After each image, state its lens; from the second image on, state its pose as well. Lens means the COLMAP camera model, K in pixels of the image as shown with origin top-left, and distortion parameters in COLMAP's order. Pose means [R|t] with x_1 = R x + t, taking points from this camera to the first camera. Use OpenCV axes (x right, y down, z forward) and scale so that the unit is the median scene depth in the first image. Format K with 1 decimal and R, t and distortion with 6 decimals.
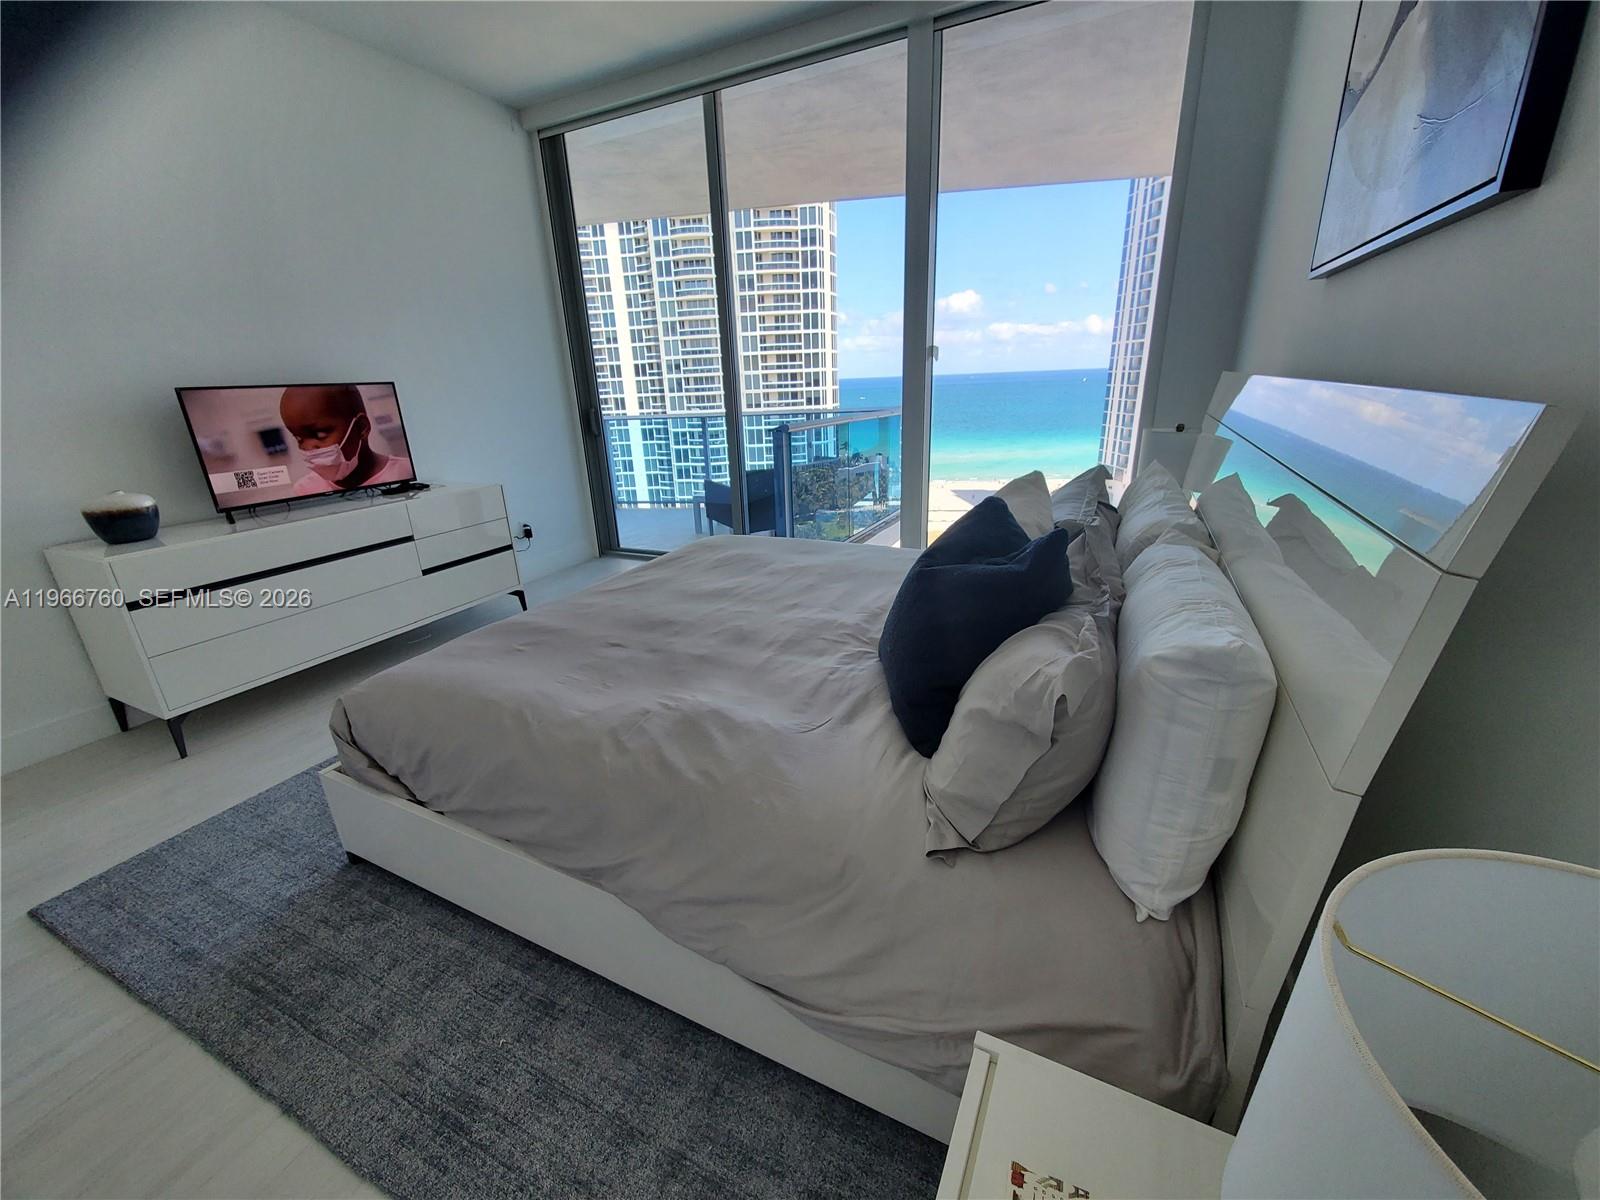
lens RADIAL K [[636.8, 0, 793.0], [0, 636.8, 606.7], [0, 0, 1]] dist [-0.000598, -0.002293]
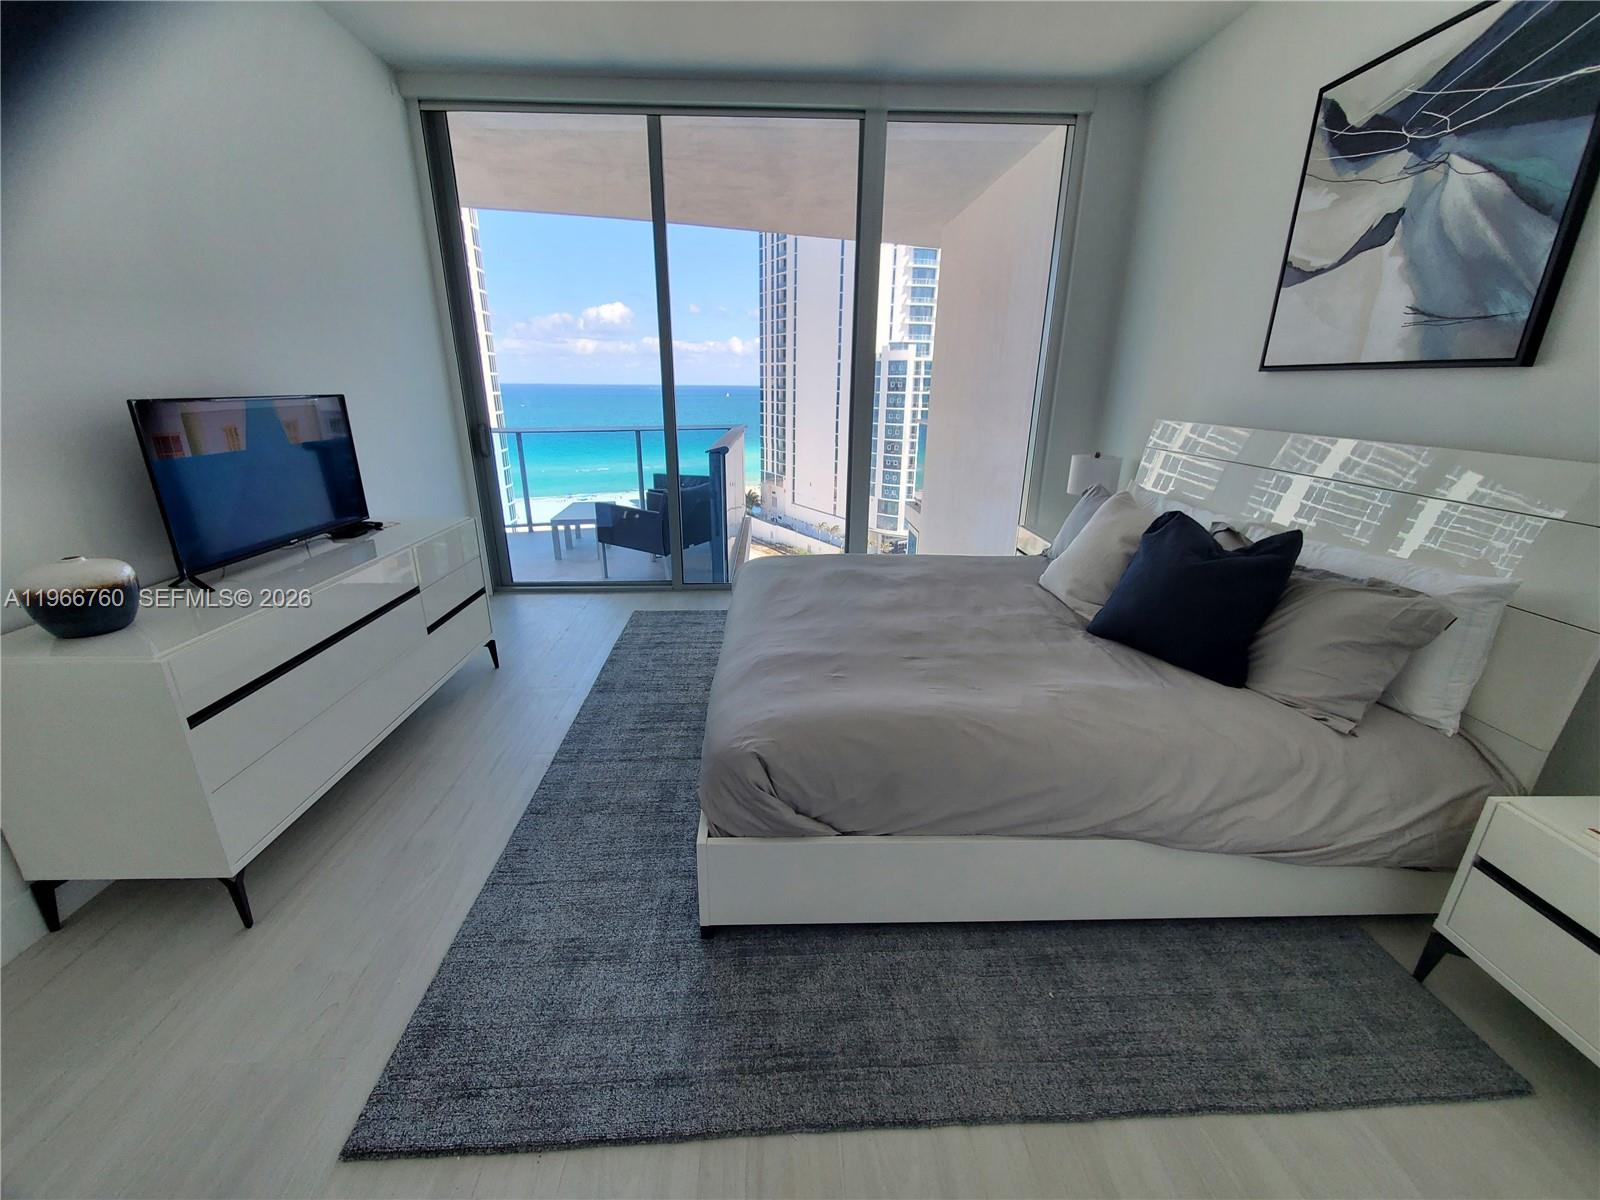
lens RADIAL K [[636.8, 0, 794.7], [0, 636.8, 605.2], [0, 0, 1]] dist [-0.000598, -0.002293]
pose [[0.878907, -0.112233, 0.463602, -0.698026], [0.120114, 0.992680, 0.012604, -0.050630], [-0.461623, 0.044607, 0.885954, 0.078049]]
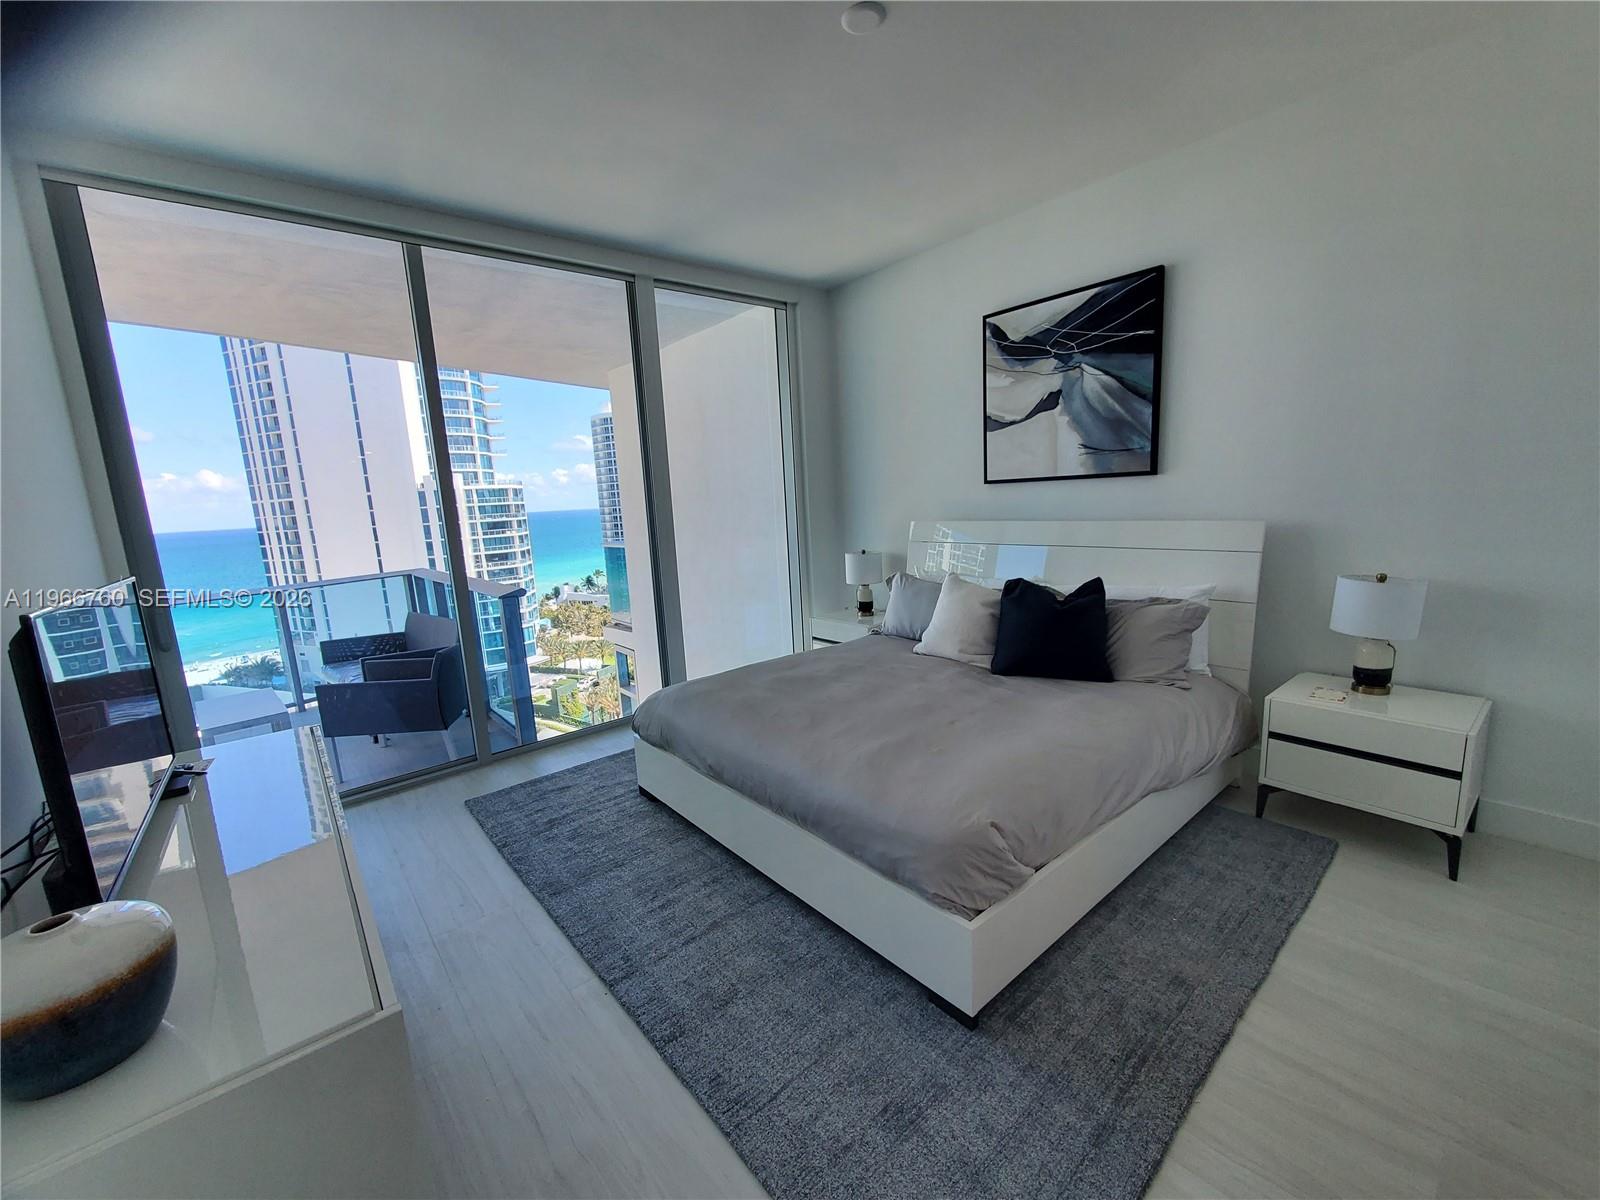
lens RADIAL K [[636.8, 0, 797.6], [0, 636.8, 608.3], [0, 0, 1]] dist [-0.000598, -0.002293]
pose [[0.406327, -0.142841, 0.902494, -1.142247], [0.343482, 0.939140, -0.006004, -0.193300], [-0.846710, 0.312430, 0.430662, 0.455080]]
